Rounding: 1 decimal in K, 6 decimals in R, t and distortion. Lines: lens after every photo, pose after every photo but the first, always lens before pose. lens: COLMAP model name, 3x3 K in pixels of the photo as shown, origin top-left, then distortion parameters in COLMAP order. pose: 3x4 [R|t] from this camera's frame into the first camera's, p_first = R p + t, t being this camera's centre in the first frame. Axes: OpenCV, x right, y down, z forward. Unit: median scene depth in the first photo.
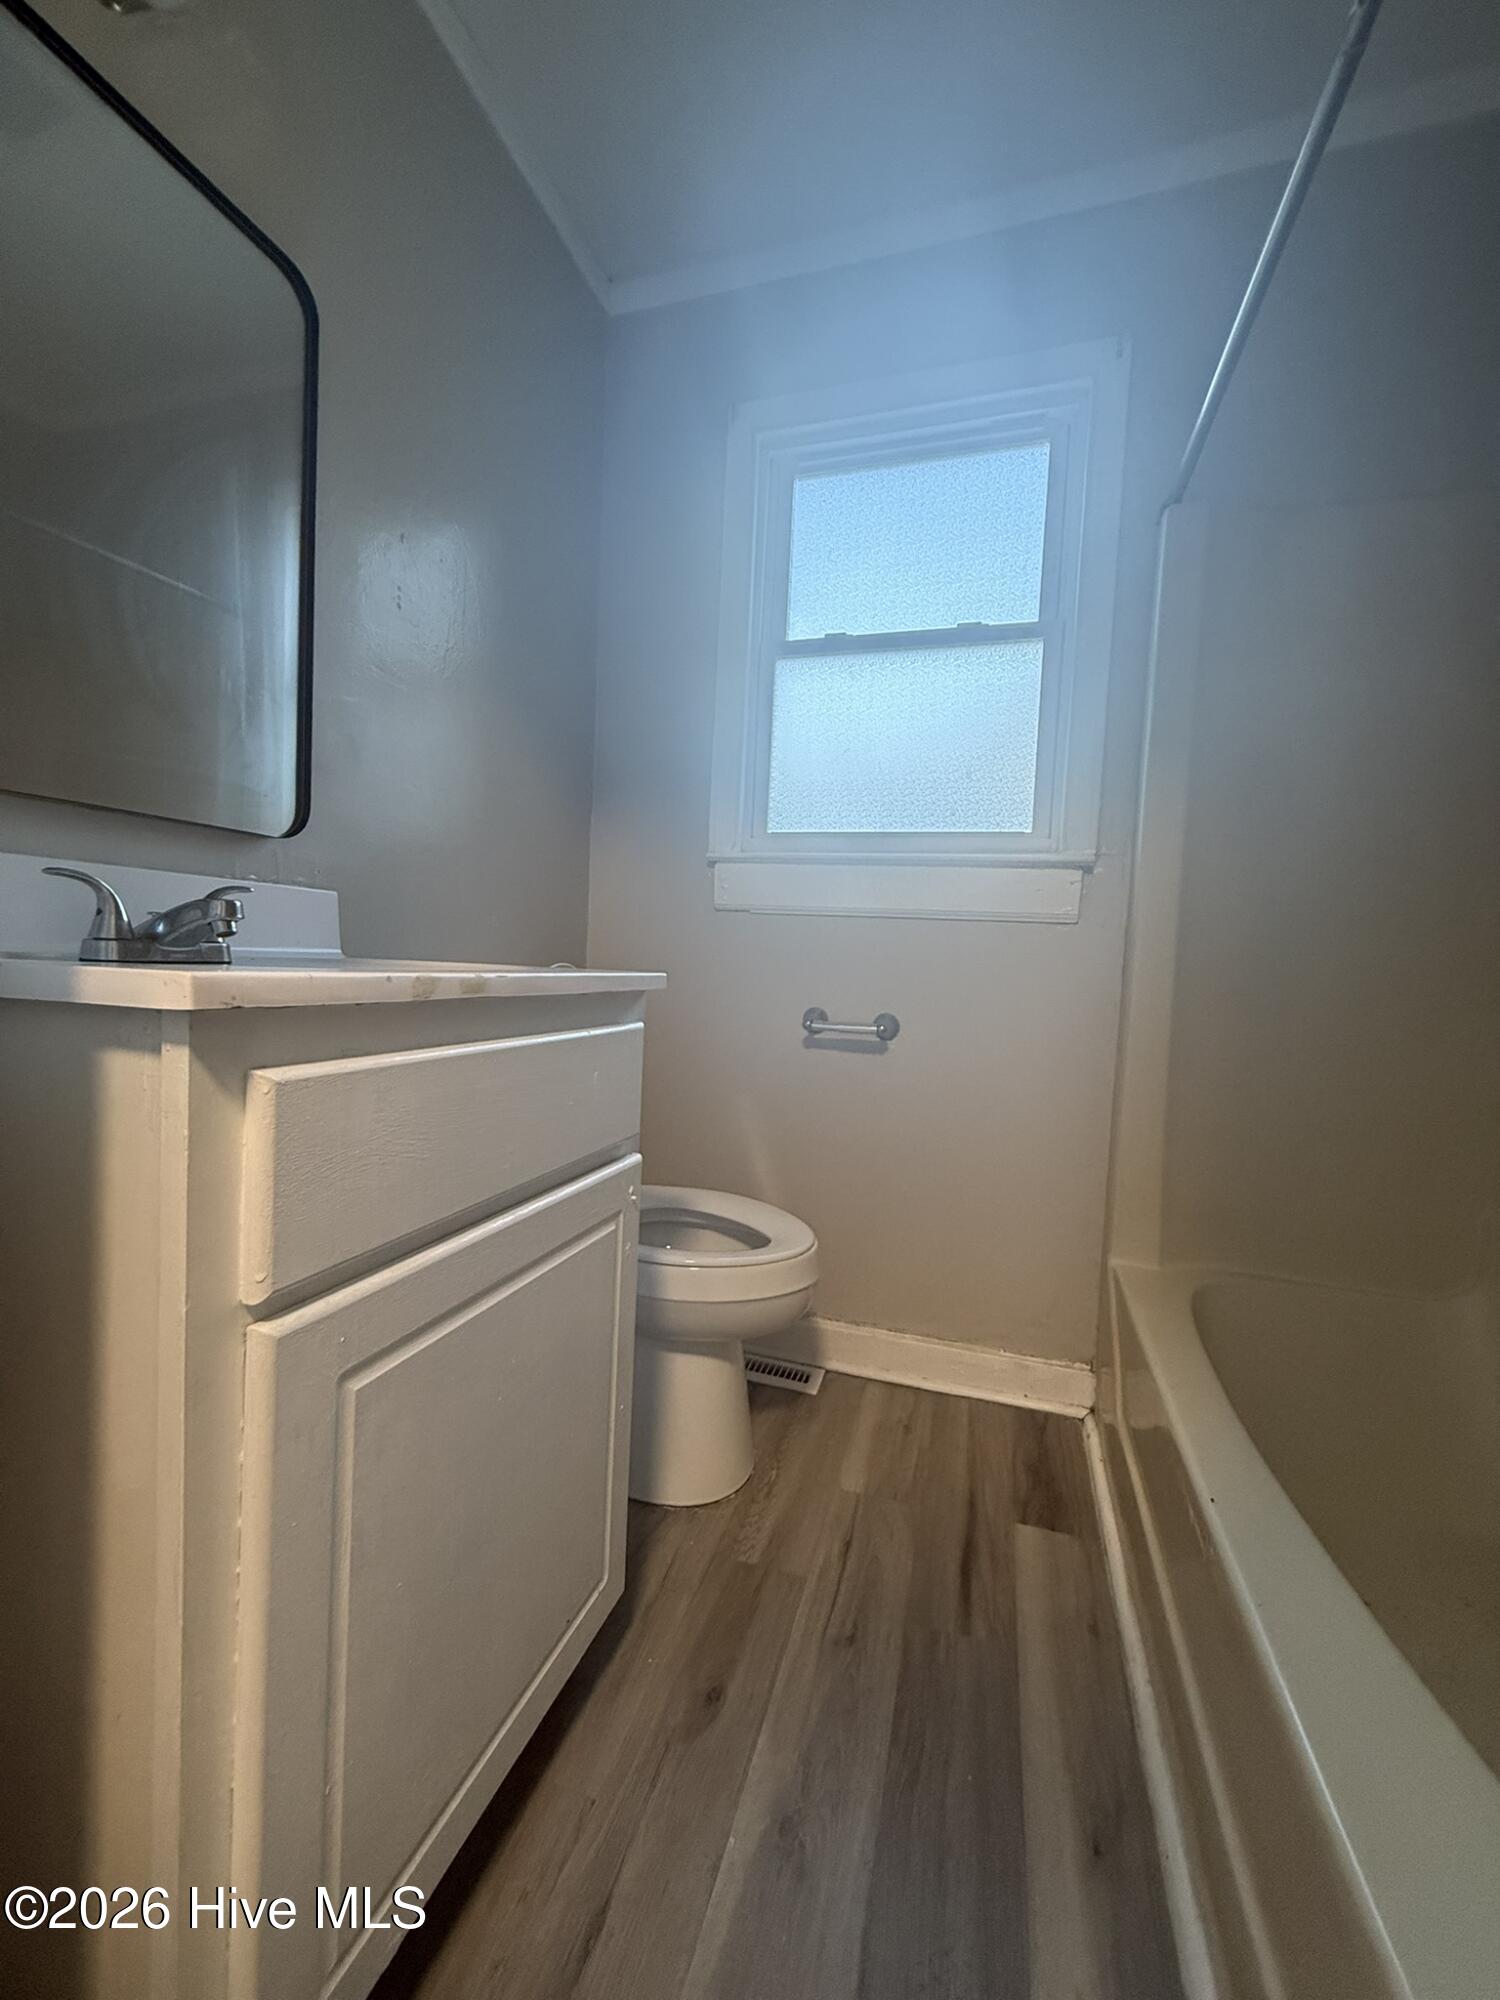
lens RADIAL K [[796.9, 0, 751.4], [0, 796.9, 1000.5], [0, 0, 1]] dist [0.000087, -0.000242]
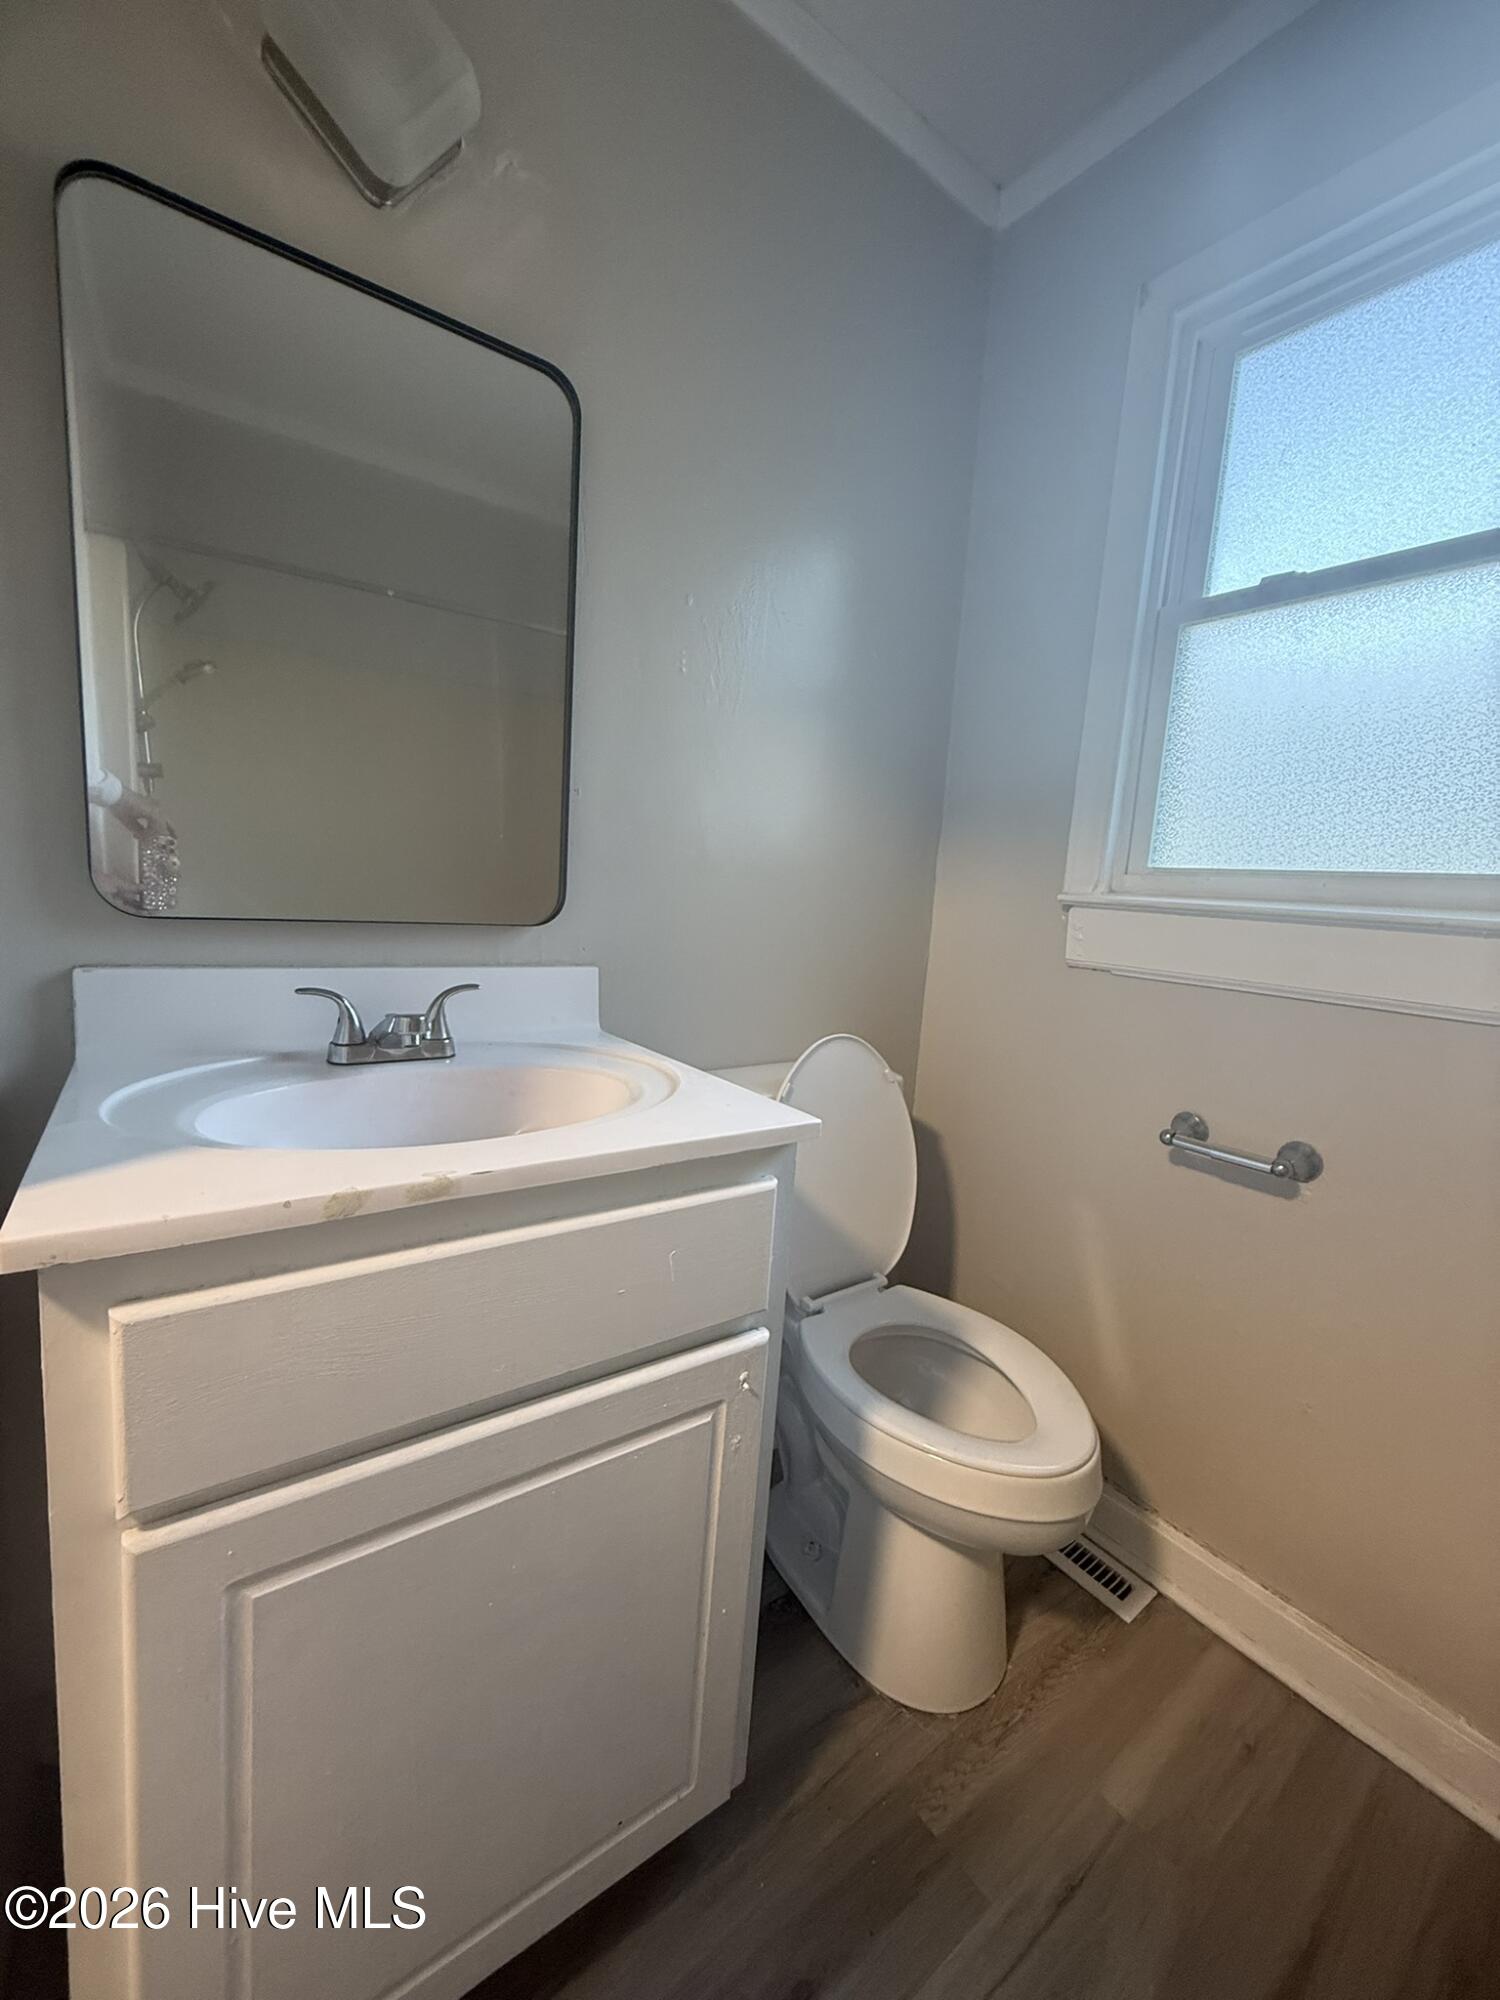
lens RADIAL K [[796.9, 0, 751.4], [0, 796.9, 1000.5], [0, 0, 1]] dist [0.000087, -0.000242]
pose [[0.808634, 0.087887, -0.581710, 0.237143], [-0.059483, 0.995926, 0.067780, -0.164885], [0.585297, -0.020207, 0.810567, 0.248772]]
